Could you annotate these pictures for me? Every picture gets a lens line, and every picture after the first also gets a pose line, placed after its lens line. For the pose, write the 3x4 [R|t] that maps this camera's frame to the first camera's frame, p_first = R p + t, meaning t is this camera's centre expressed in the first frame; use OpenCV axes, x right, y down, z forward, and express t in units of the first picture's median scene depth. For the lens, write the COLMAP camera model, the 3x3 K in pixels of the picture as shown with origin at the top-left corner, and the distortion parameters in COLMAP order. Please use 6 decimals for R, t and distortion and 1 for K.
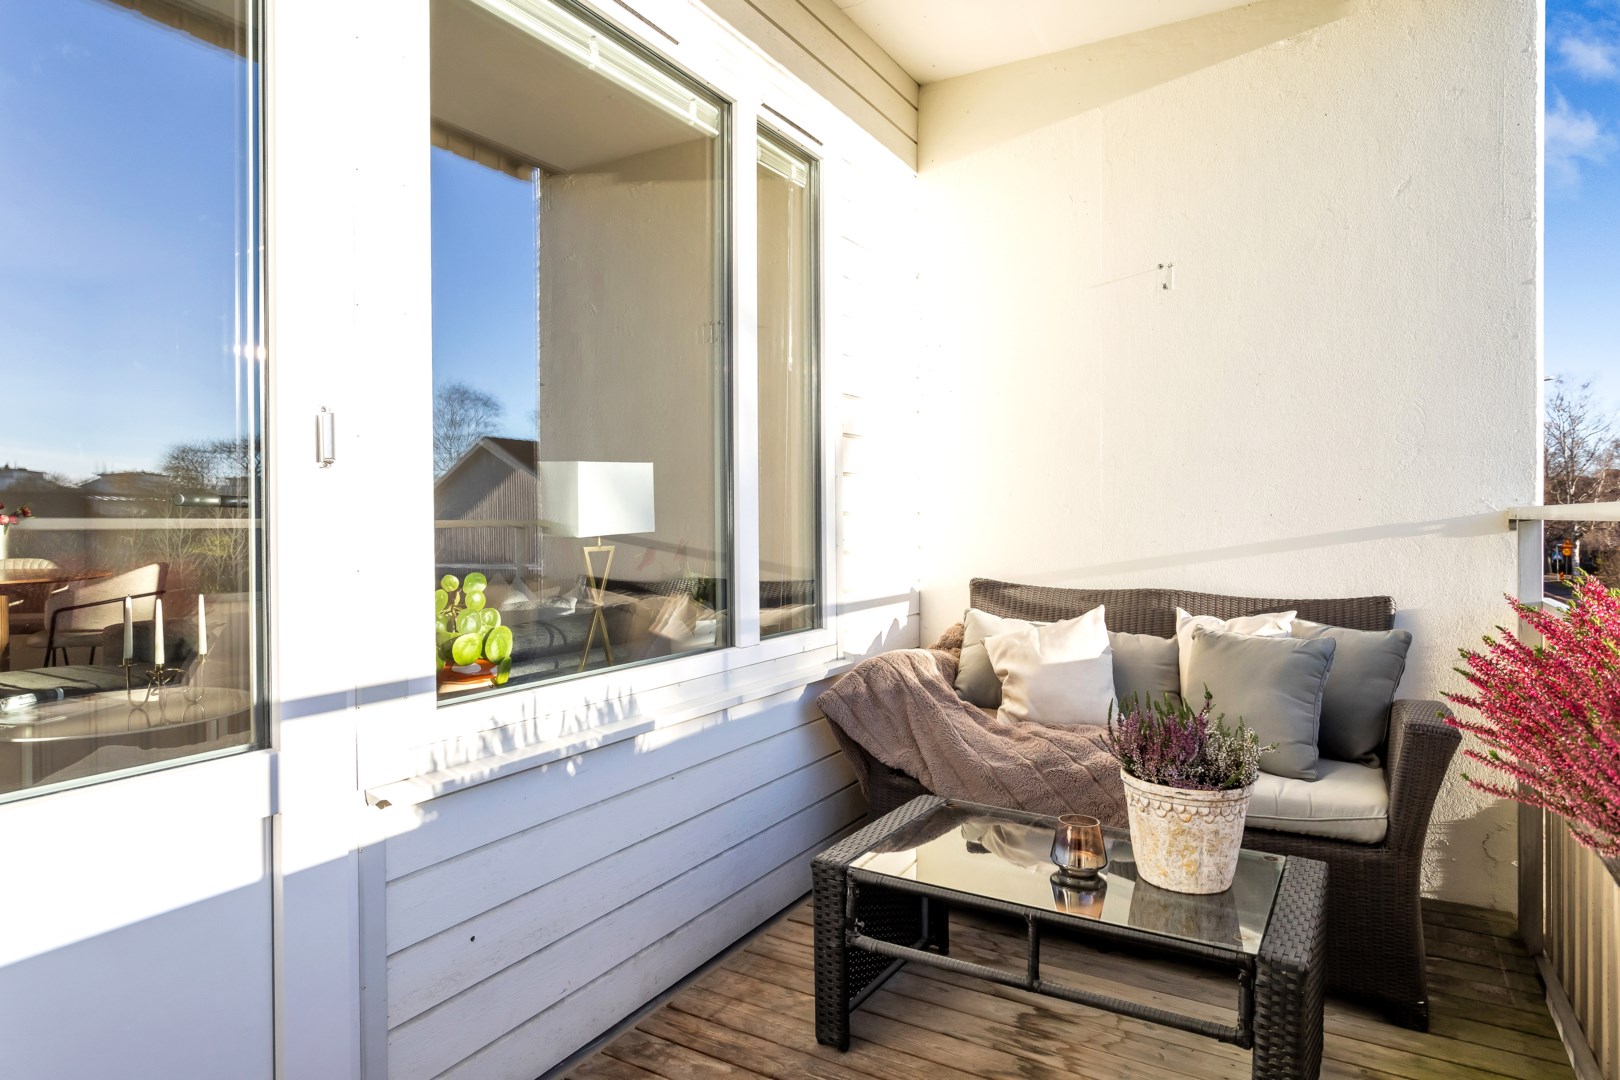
lens RADIAL K [[985.8, 0, 836.1], [0, 985.8, 531.0], [0, 0, 1]] dist [-0.004795, 0.001653]
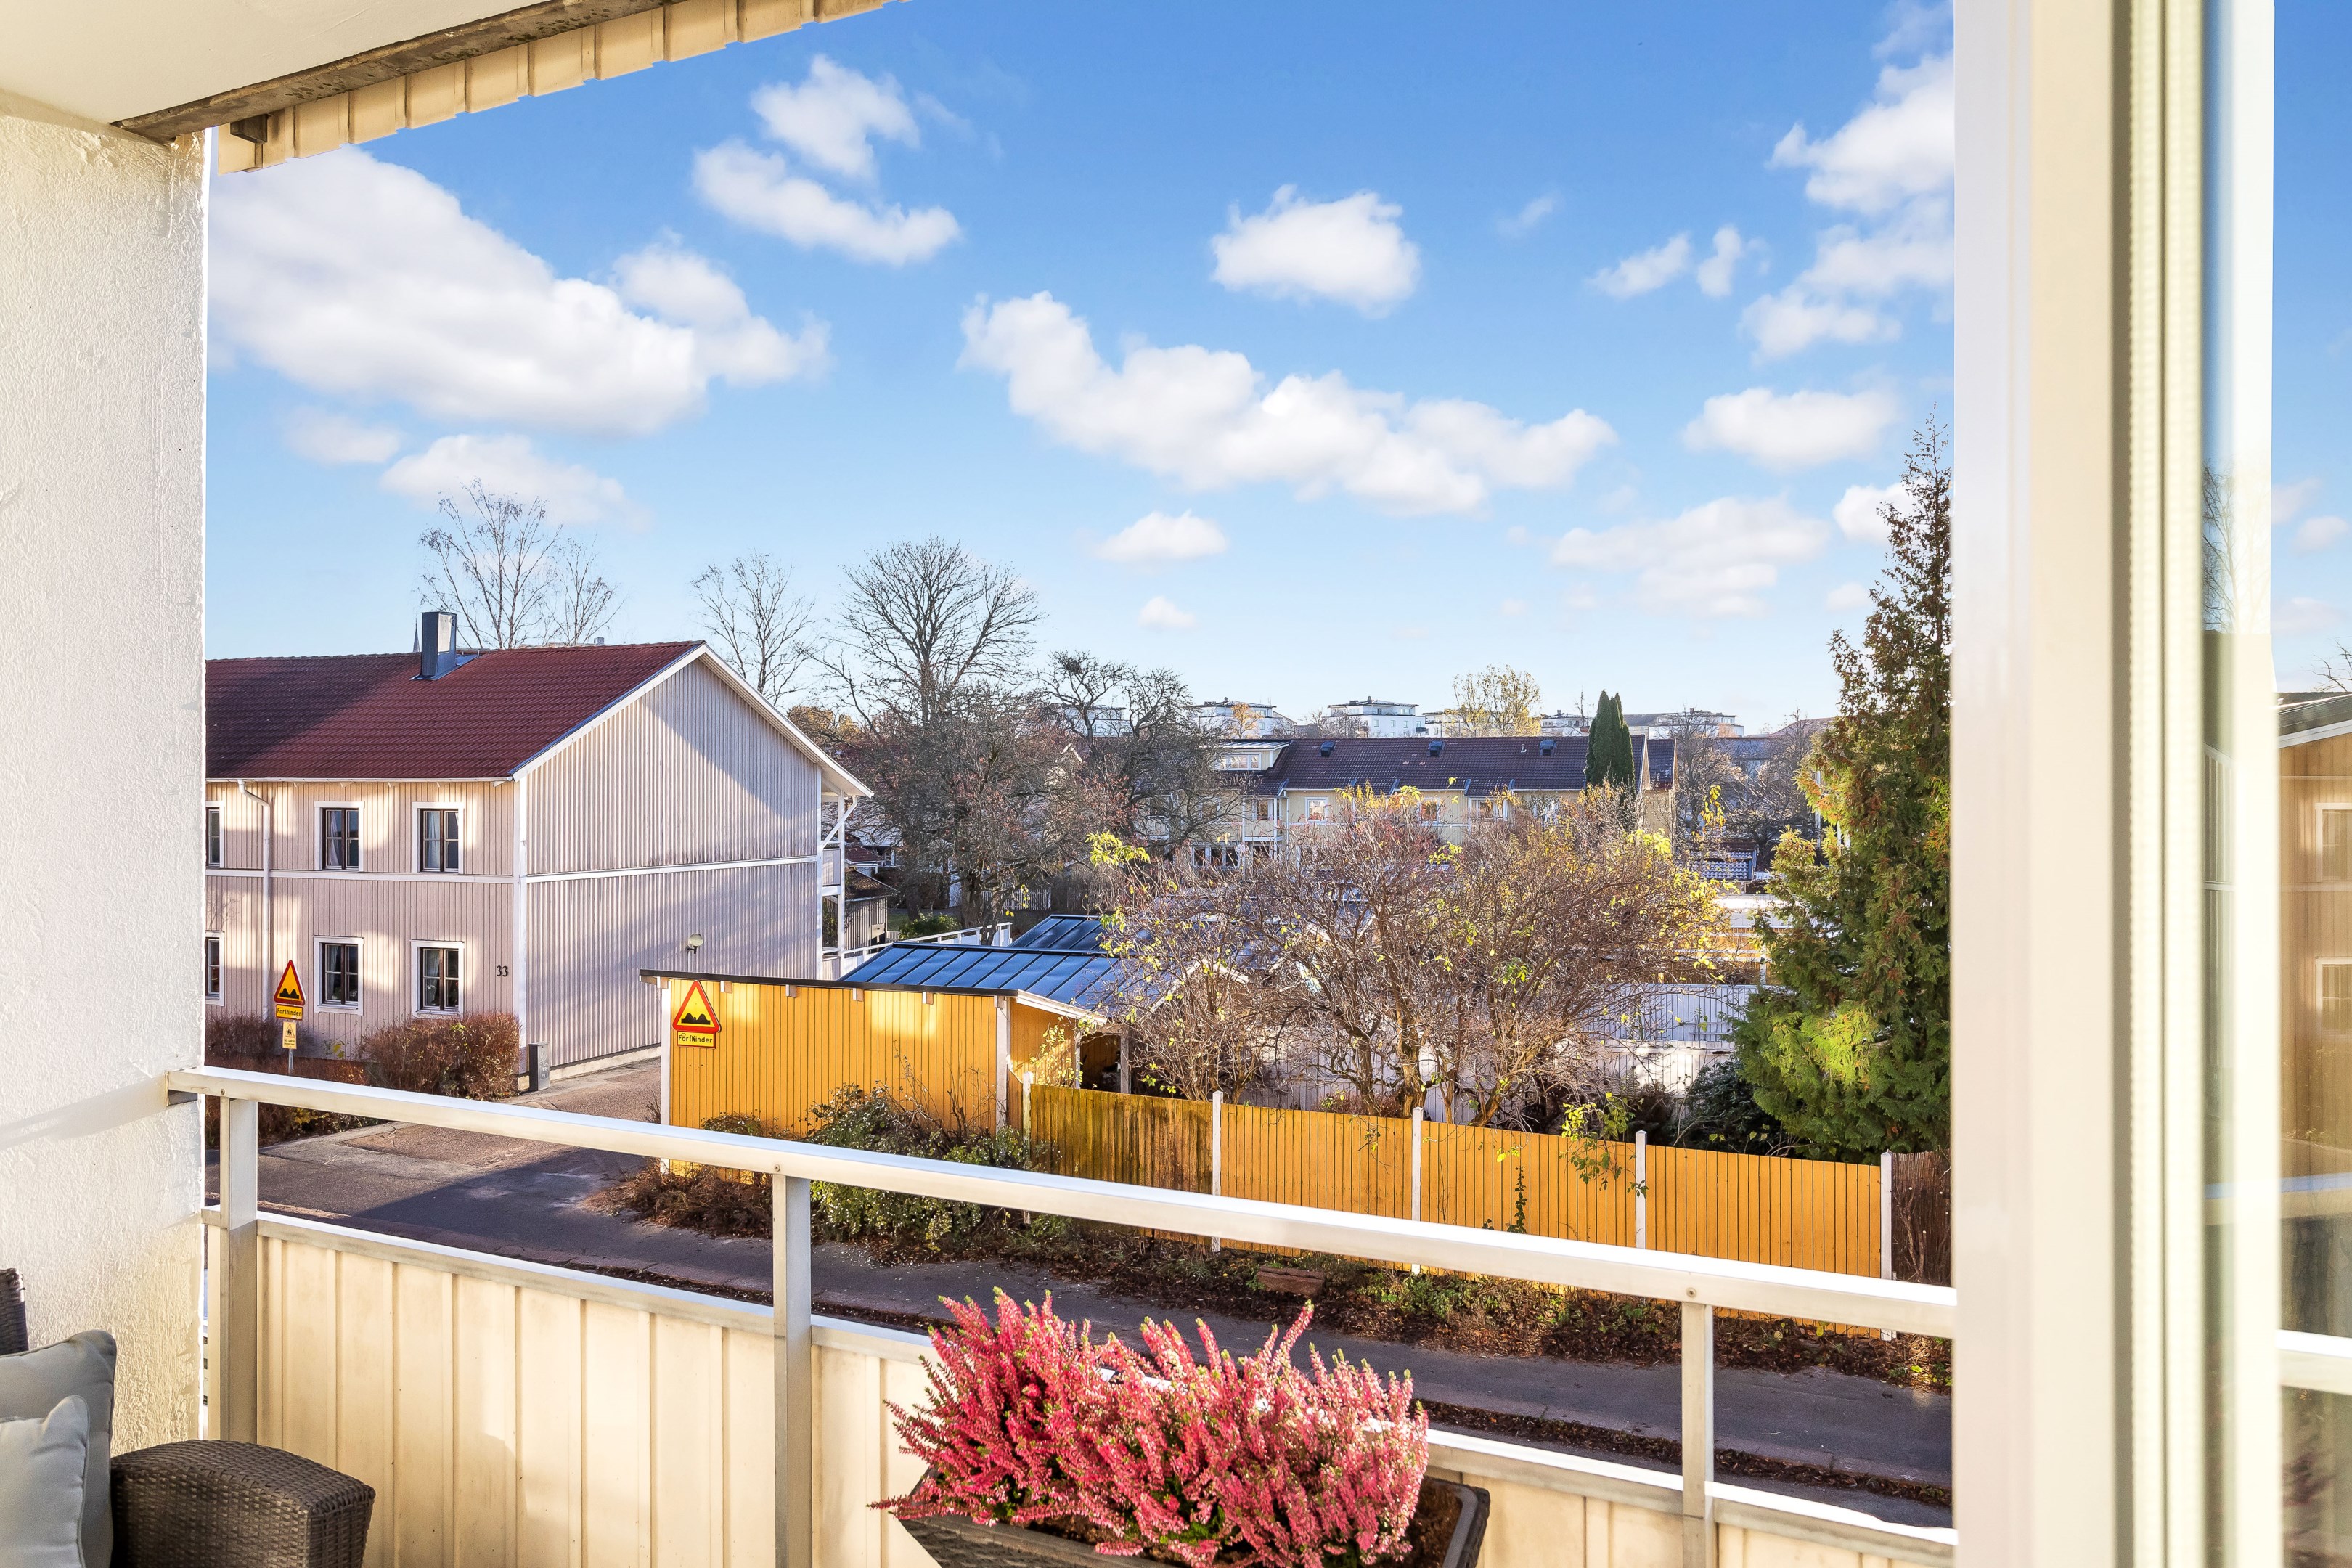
lens RADIAL K [[1710.2, 0, 1176.0], [0, 1710.2, 784.0], [0, 0, 1]] dist [-0.008139, 0.010166]
pose [[-0.057151, 0.002206, 0.998363, -0.397360], [0.010087, 0.999948, -0.001632, -0.187648], [-0.998315, 0.009977, -0.057171, 0.421641]]
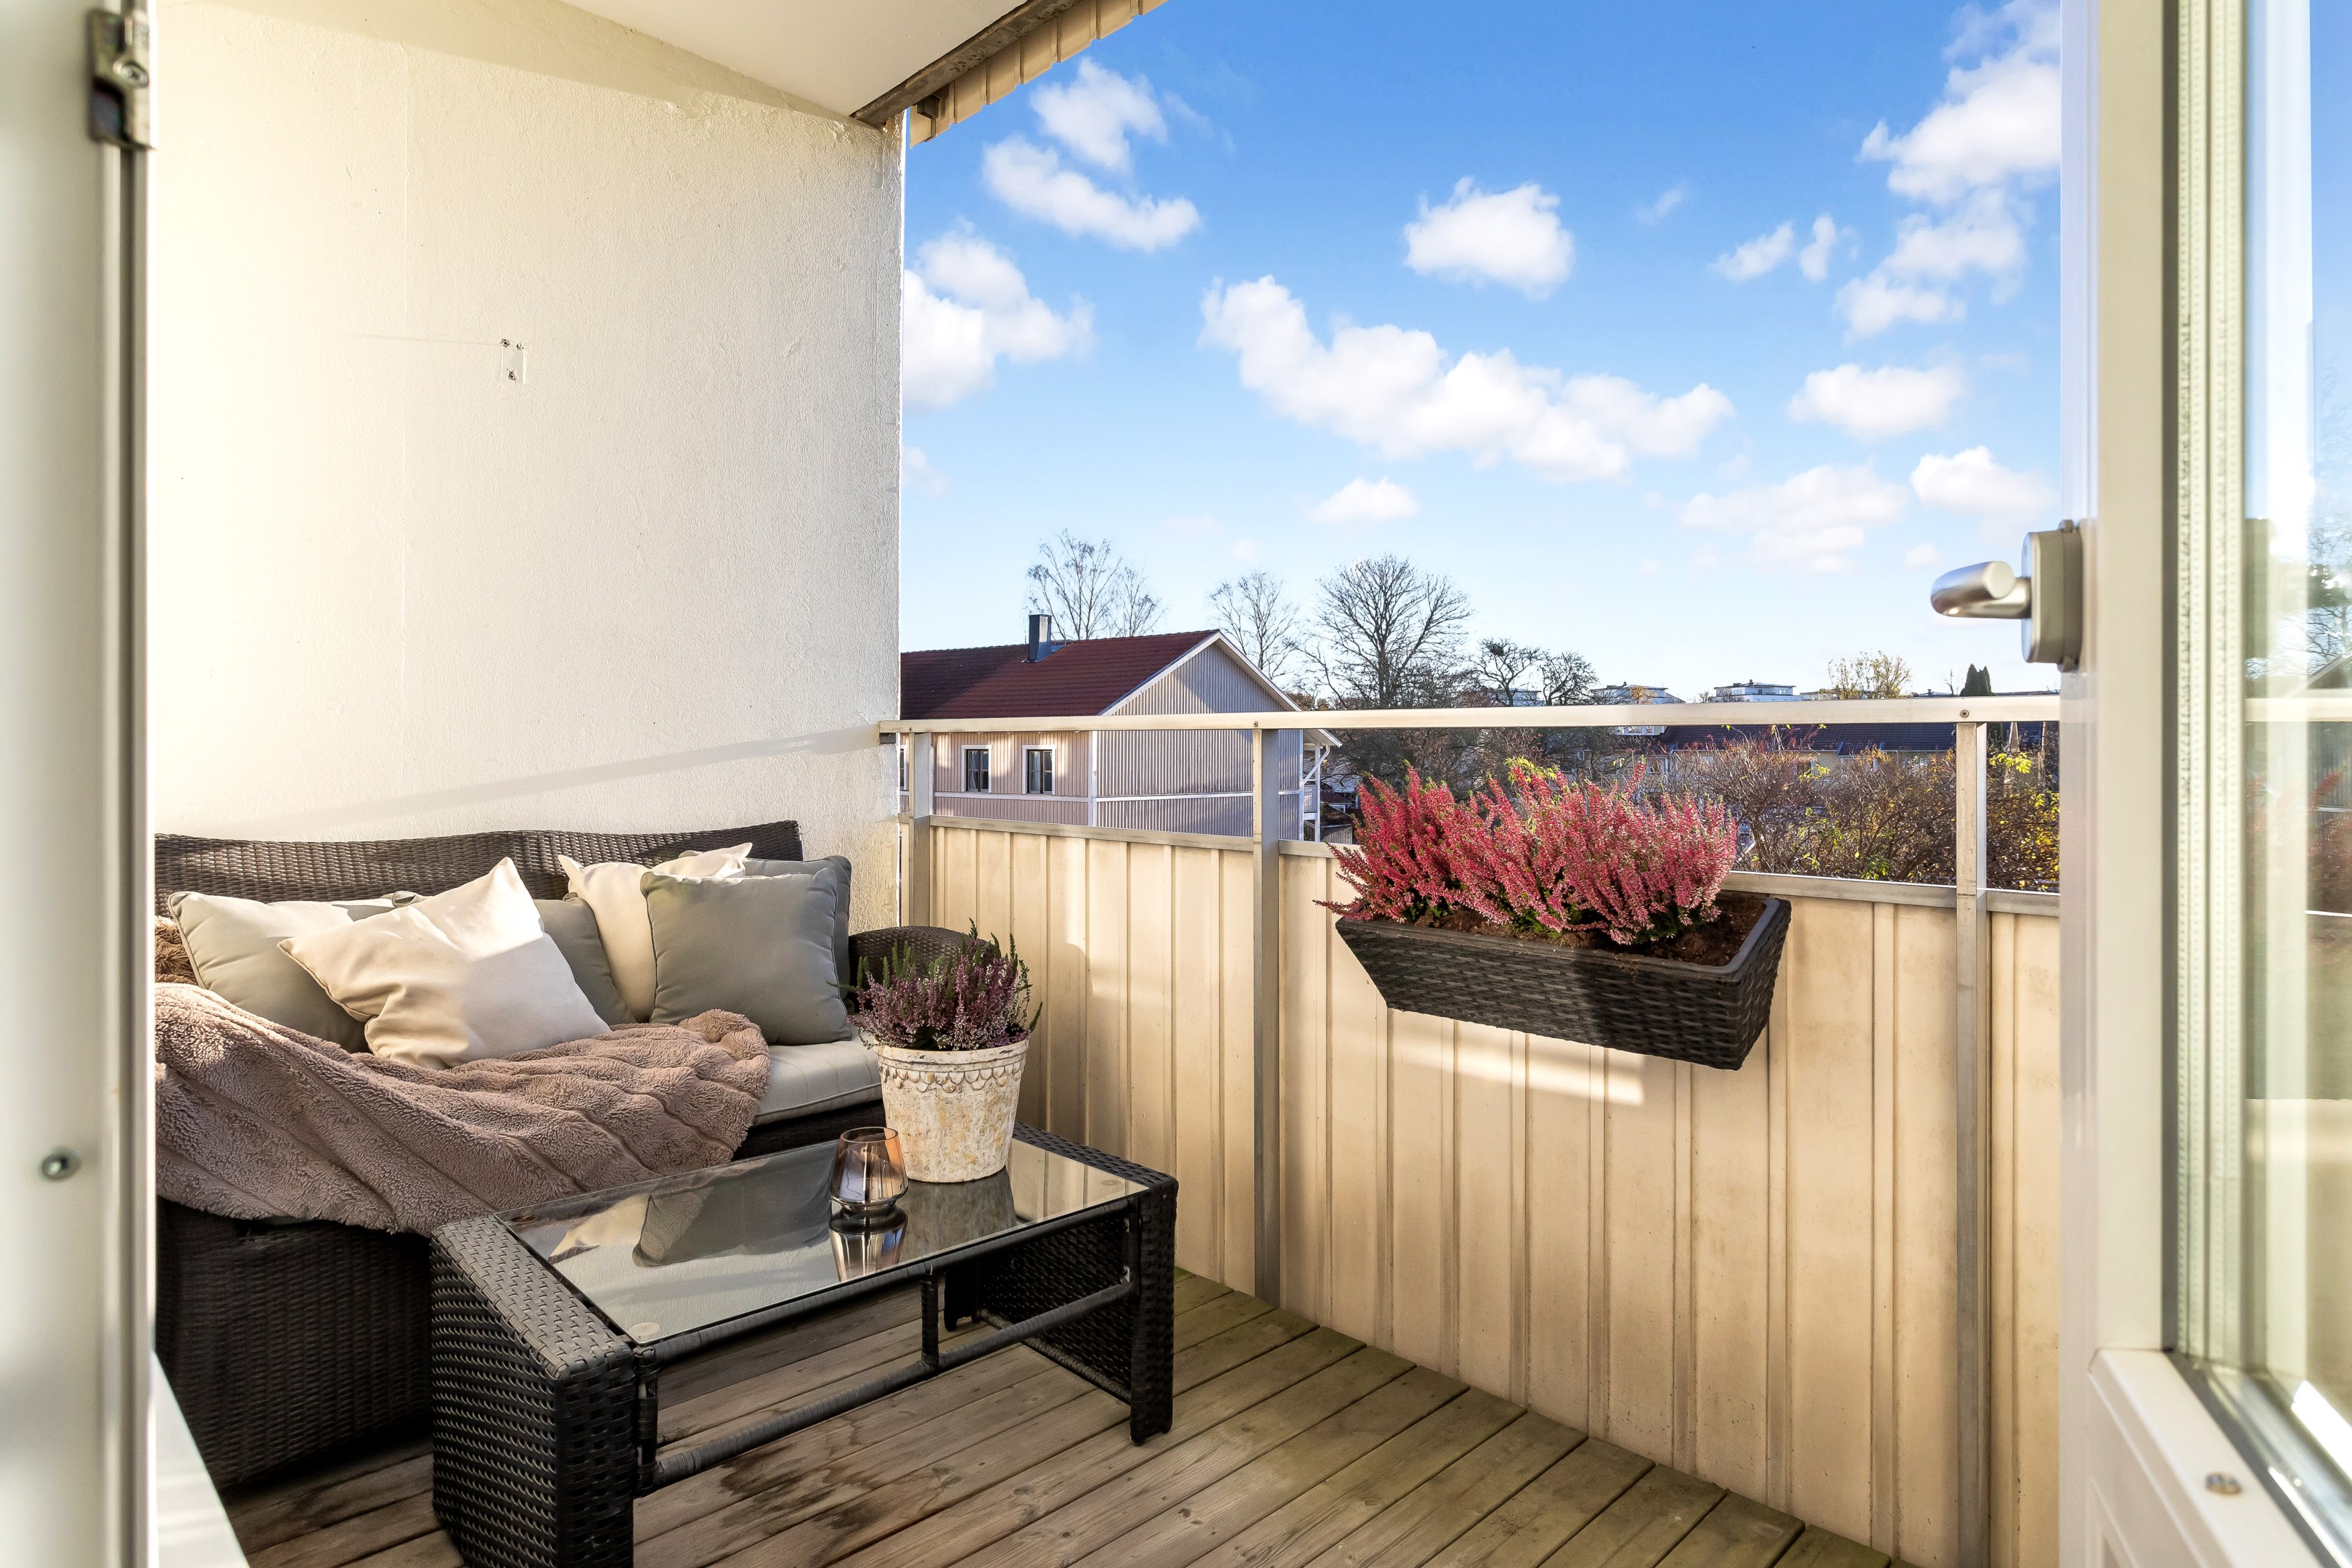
lens RADIAL K [[1299.8, 0, 1158.9], [0, 1299.8, 749.3], [0, 0, 1]] dist [-0.004475, 0.001357]
pose [[0.255839, 0.007768, 0.966688, -0.451005], [0.006814, 0.999928, -0.009839, 0.017582], [-0.966695, 0.009104, 0.255767, 0.403361]]
